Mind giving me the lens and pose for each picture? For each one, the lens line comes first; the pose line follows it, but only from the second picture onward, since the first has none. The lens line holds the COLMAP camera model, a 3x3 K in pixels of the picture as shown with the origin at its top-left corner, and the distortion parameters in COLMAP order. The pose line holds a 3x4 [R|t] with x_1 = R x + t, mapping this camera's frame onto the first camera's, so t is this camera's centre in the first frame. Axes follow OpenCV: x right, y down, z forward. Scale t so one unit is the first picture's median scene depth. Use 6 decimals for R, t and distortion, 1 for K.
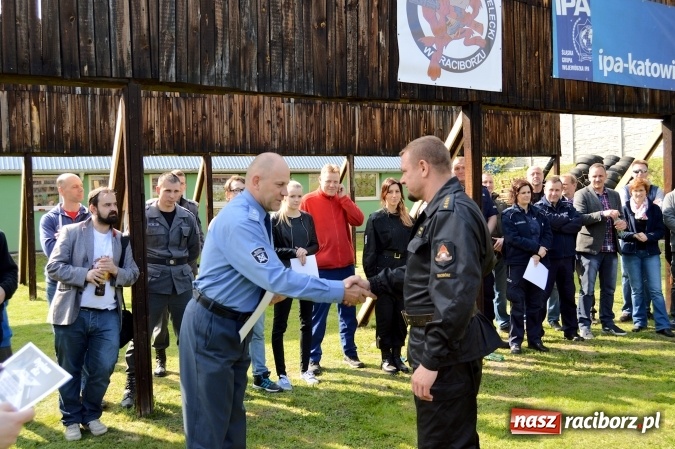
lens RADIAL K [[751.7, 0, 355.3], [0, 751.7, 224.1], [0, 0, 1]] dist [-0.057275, 0.018446]
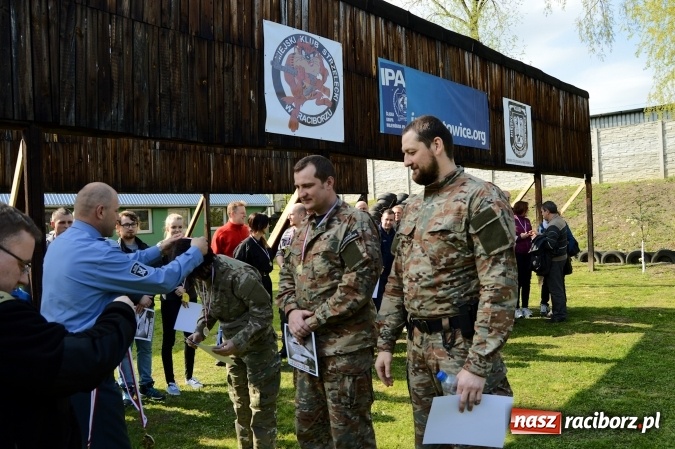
lens RADIAL K [[576.7, 0, 351.0], [0, 576.7, 219.2], [0, 0, 1]] dist [-0.091933, 0.049196]
pose [[0.958112, -0.010342, 0.286205, -0.078146], [0.024302, 0.998679, -0.045269, -0.002609], [-0.285359, 0.050328, 0.957098, 0.074326]]
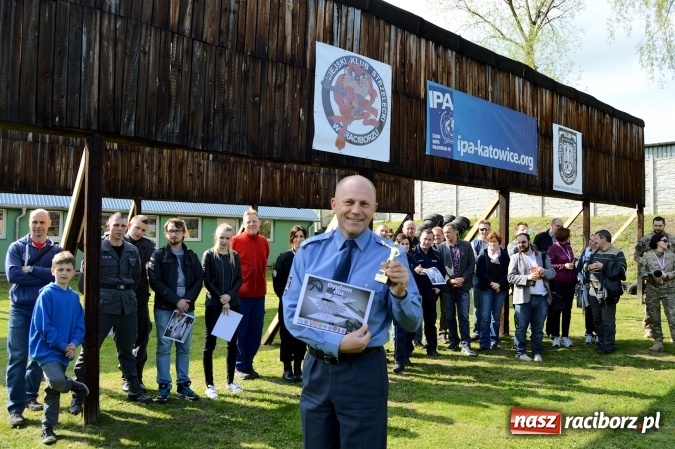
lens RADIAL K [[583.1, 0, 349.5], [0, 583.1, 218.3], [0, 0, 1]] dist [-0.086724, 0.043034]
pose [[0.978848, 0.047247, 0.199060, -0.071505], [-0.032441, 0.996504, -0.076994, -0.000573], [-0.202001, 0.068907, 0.976958, 0.039477]]
